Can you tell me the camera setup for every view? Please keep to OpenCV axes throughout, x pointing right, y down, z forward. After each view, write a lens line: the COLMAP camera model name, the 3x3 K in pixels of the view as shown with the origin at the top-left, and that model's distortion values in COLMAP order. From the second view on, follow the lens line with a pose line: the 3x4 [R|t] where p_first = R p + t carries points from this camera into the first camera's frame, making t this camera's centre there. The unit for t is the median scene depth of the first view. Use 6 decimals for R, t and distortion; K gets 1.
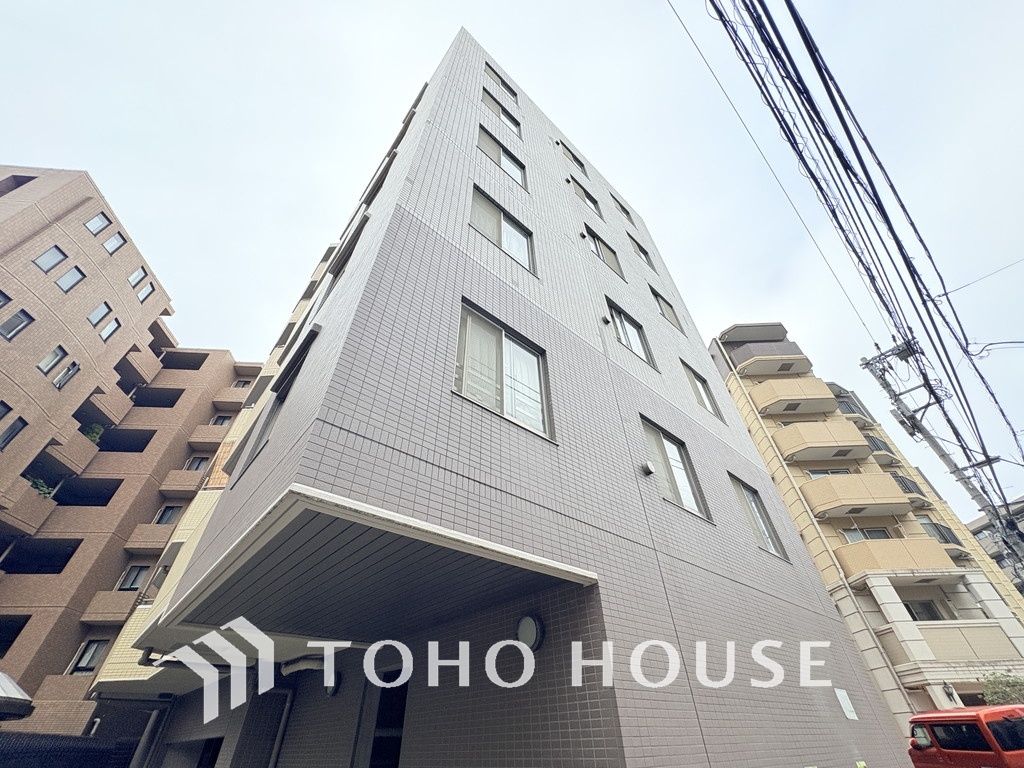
lens RADIAL K [[408.6, 0, 512.7], [0, 408.6, 383.9], [0, 0, 1]] dist [-0.002440, -0.000645]
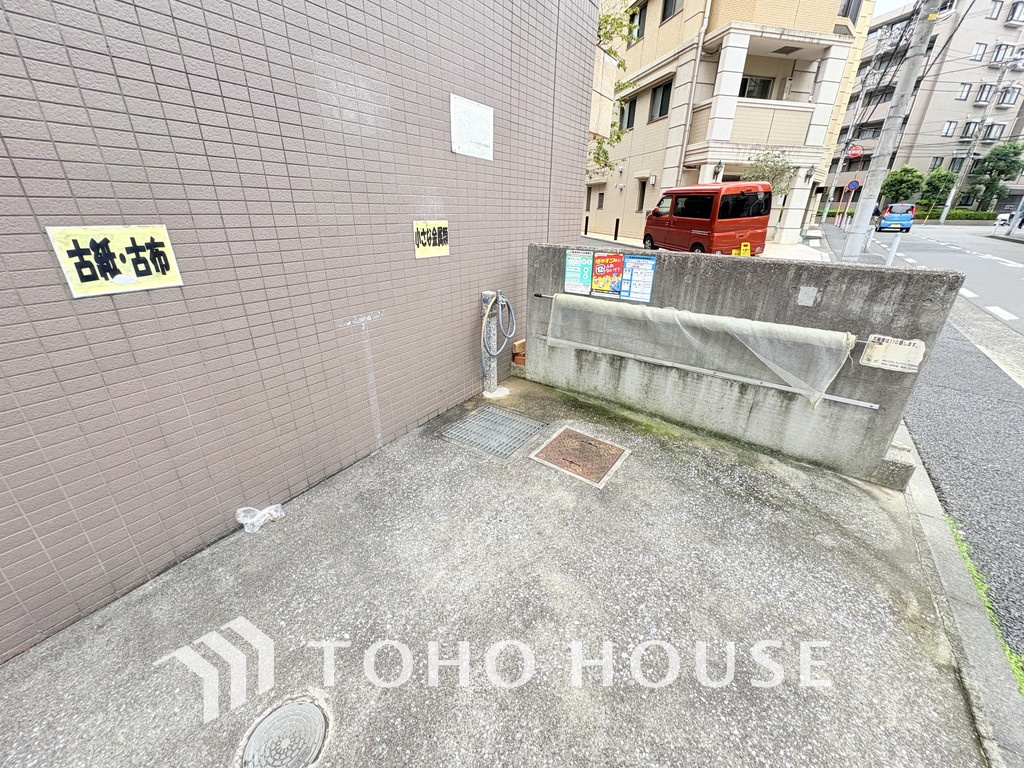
lens RADIAL K [[408.6, 0, 512.7], [0, 408.6, 382.6], [0, 0, 1]] dist [-0.002440, -0.000645]
pose [[0.967356, -0.066746, 0.244472, 0.295476], [-0.192765, 0.432432, 0.880820, 0.191461], [-0.164509, -0.899193, 0.405450, 0.204873]]
